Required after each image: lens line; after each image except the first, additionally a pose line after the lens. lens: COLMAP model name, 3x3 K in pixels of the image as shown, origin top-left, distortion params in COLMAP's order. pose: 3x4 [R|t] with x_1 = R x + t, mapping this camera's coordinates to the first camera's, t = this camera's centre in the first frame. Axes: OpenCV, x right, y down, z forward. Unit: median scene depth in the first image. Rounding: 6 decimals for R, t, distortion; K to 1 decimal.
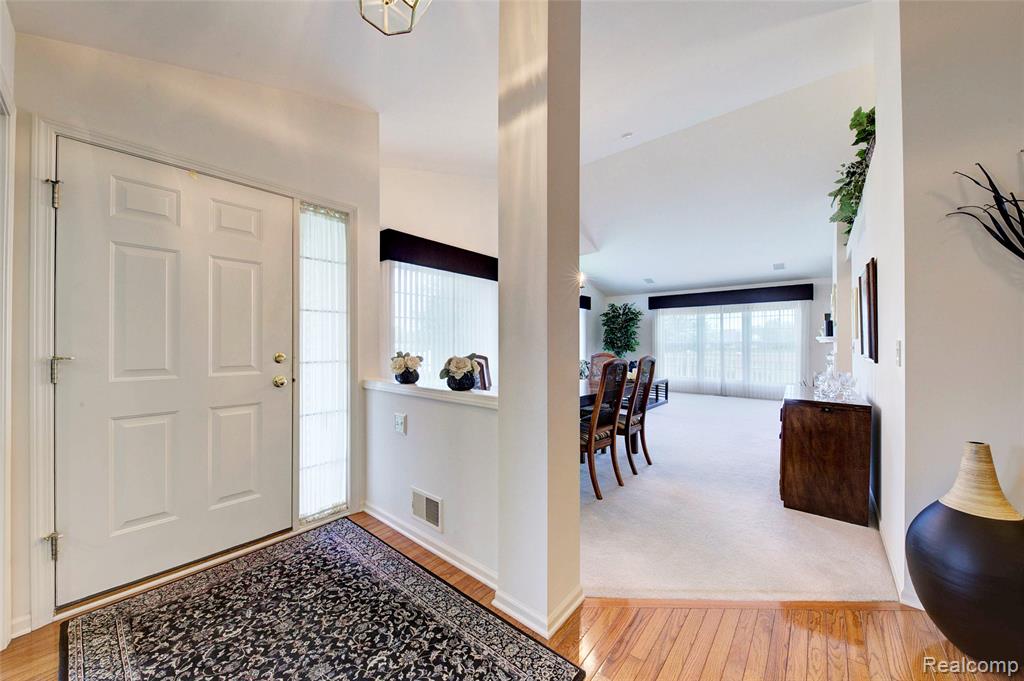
lens RADIAL K [[354.2, 0, 512.5], [0, 354.2, 343.3], [0, 0, 1]] dist [0.002282, -0.003554]
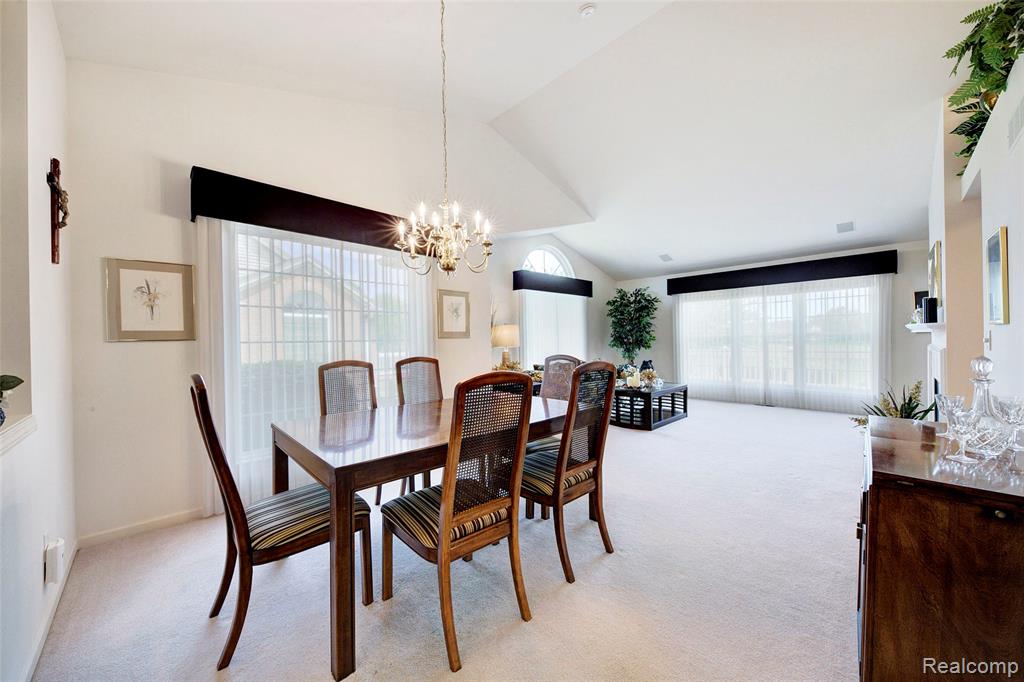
lens RADIAL K [[367.4, 0, 510.5], [0, 367.4, 341.7], [0, 0, 1]] dist [-0.001365, -0.000920]
pose [[0.995577, -0.015437, -0.092674, 0.221135], [0.015870, 0.999866, 0.003934, 0.000611], [0.092601, -0.005388, 0.995689, 0.303127]]
